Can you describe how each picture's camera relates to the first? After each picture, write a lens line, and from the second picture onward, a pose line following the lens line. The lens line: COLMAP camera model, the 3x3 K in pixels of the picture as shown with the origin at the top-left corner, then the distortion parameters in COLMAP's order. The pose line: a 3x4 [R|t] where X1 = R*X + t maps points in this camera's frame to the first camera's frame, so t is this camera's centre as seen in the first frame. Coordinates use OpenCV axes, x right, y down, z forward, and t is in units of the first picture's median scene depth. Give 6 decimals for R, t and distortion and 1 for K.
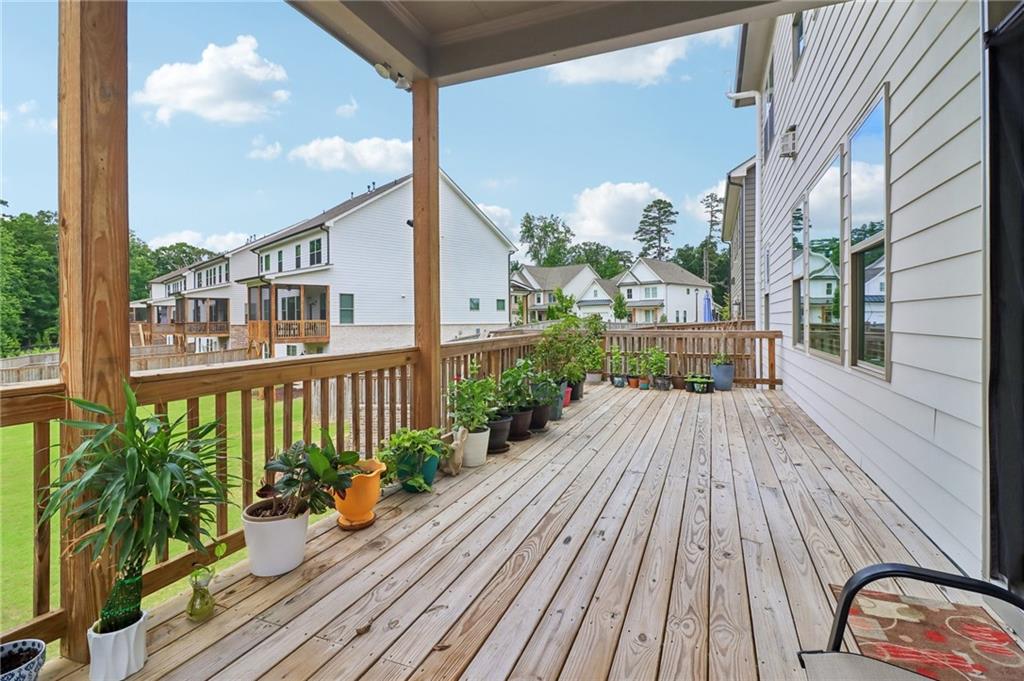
lens RADIAL K [[474.0, 0, 518.6], [0, 474.0, 317.7], [0, 0, 1]] dist [0.014056, -0.011614]
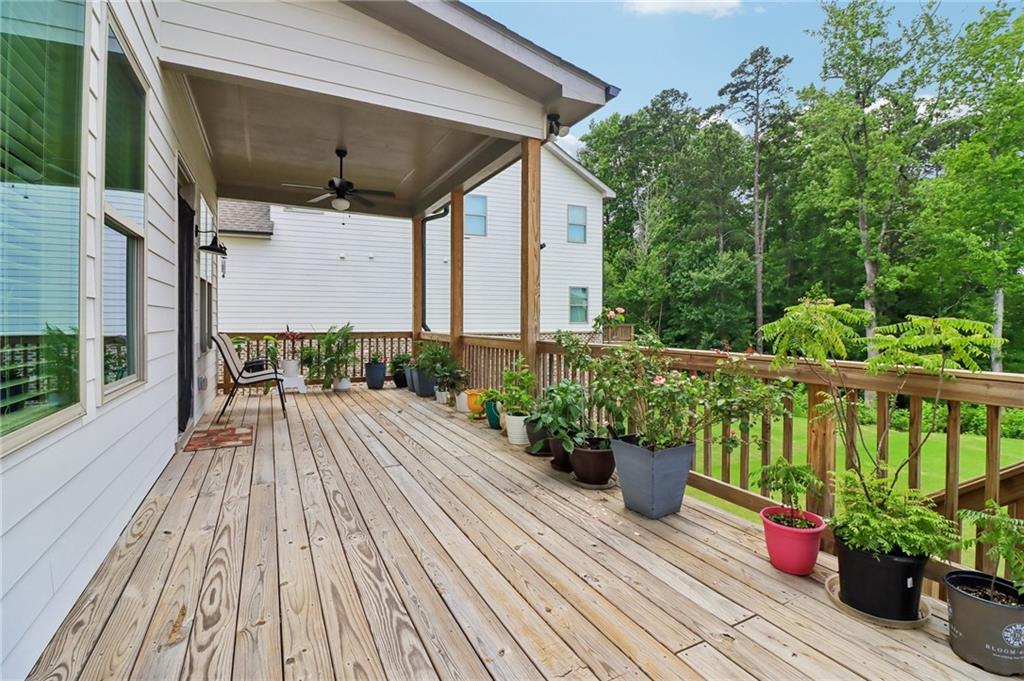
lens RADIAL K [[479.5, 0, 513.8], [0, 479.5, 323.6], [0, 0, 1]] dist [0.000217, -0.011454]
pose [[-0.654351, 0.008204, -0.756147, 0.868752], [0.003840, 0.999964, 0.007527, 0.004564], [0.756181, 0.002022, -0.654359, 1.901246]]
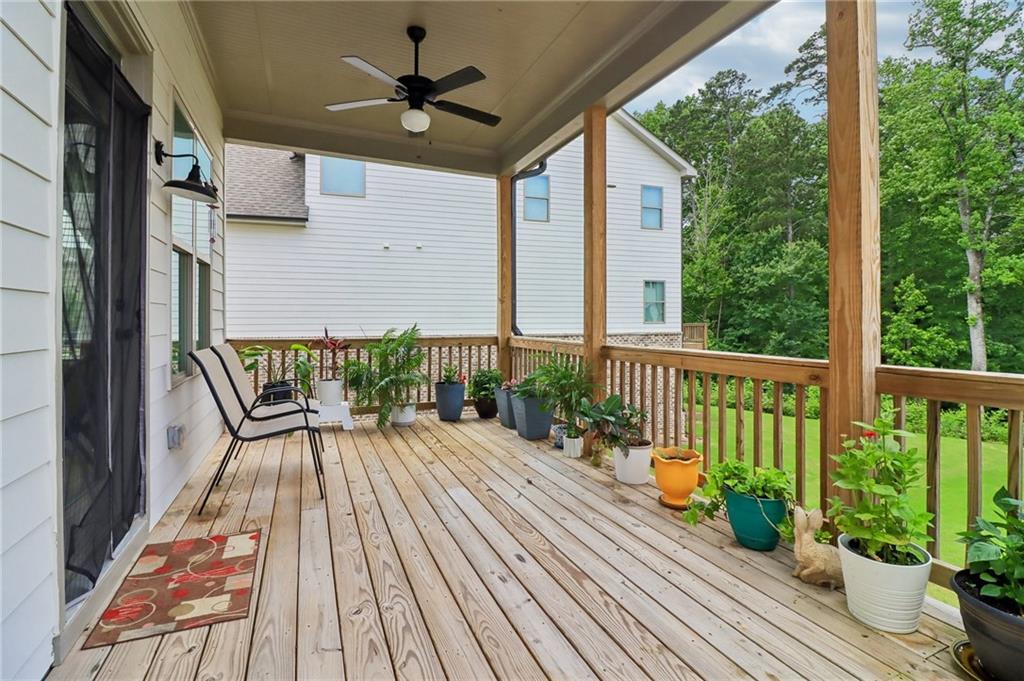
lens RADIAL K [[478.0, 0, 515.7], [0, 478.0, 320.8], [0, 0, 1]] dist [-0.002728, -0.011081]
pose [[-0.698320, 0.007002, -0.715751, 0.543719], [0.006785, 0.999972, 0.003162, 0.000669], [0.715754, -0.002648, -0.698348, 1.156226]]
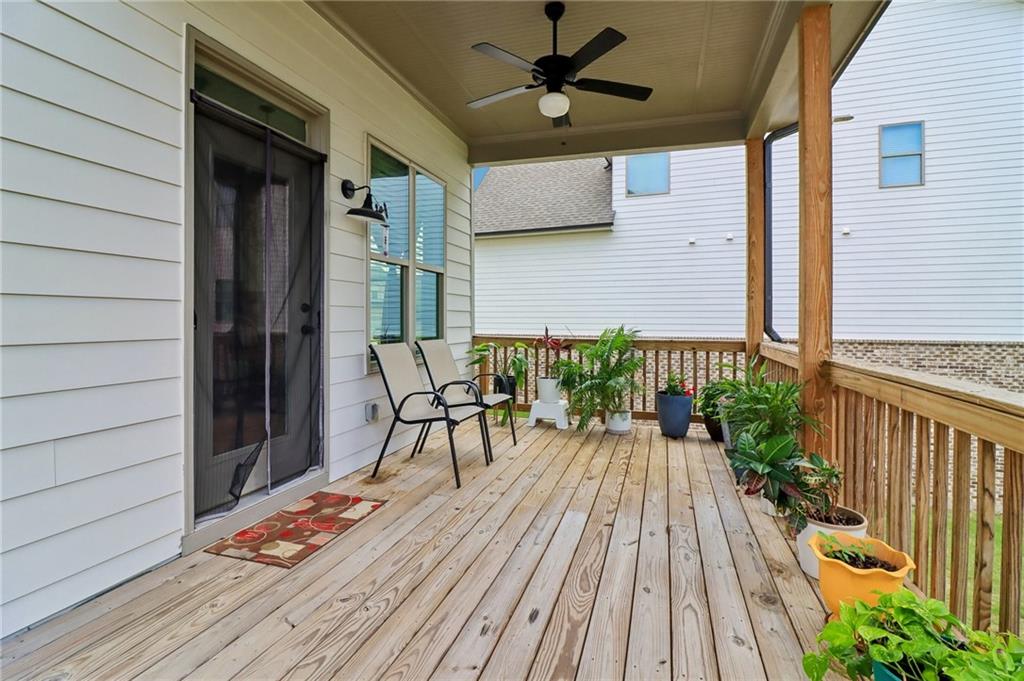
lens RADIAL K [[479.5, 0, 513.8], [0, 479.5, 323.6], [0, 0, 1]] dist [0.000217, -0.011454]
pose [[-0.996516, 0.002315, -0.083367, 0.138039], [0.001831, 0.999981, 0.005882, 0.001200], [0.083379, 0.005709, -0.996502, 1.228201]]
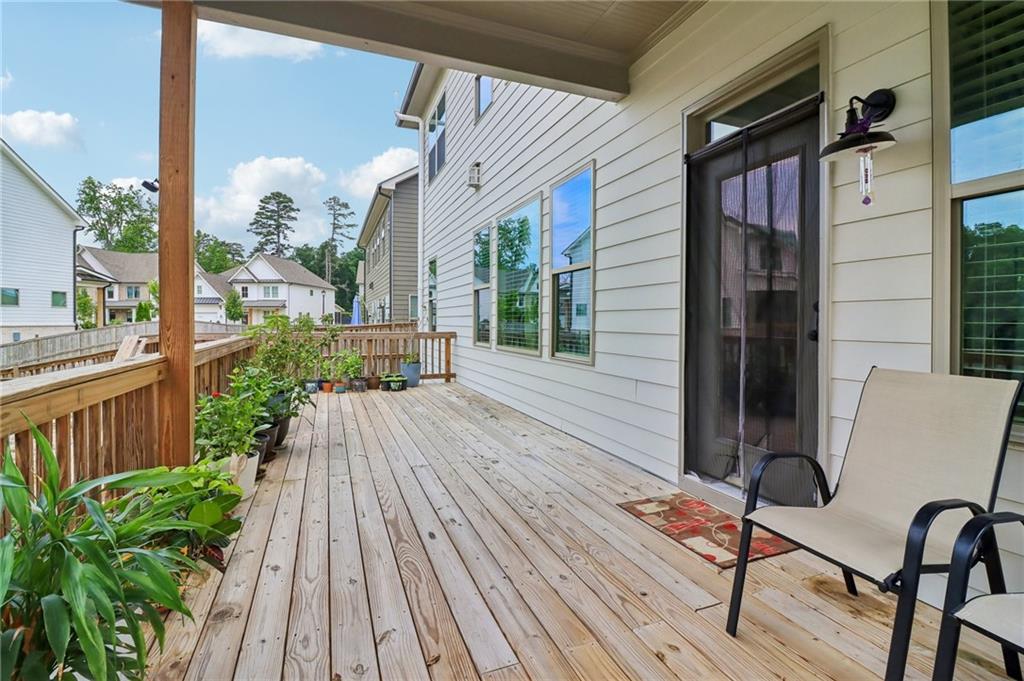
lens RADIAL K [[478.0, 0, 515.7], [0, 478.0, 320.8], [0, 0, 1]] dist [-0.002728, -0.011081]
pose [[0.724110, 0.008965, 0.689626, -0.338172], [-0.010159, 0.999946, -0.002332, 0.003245], [-0.689610, -0.005317, 0.724162, 0.091335]]
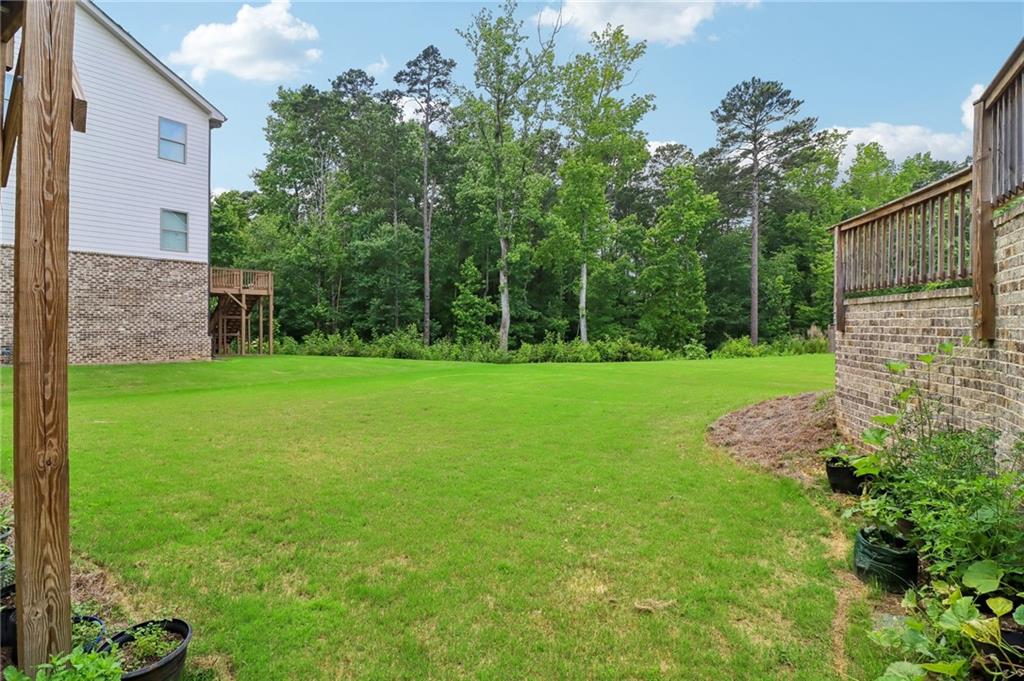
lens RADIAL K [[479.5, 0, 513.8], [0, 479.5, 323.6], [0, 0, 1]] dist [0.000217, -0.011454]
pose [[-0.185433, -0.002582, -0.982653, 0.407284], [0.005027, 0.999981, -0.003576, 0.858762], [0.982644, -0.005603, -0.185417, 3.260111]]
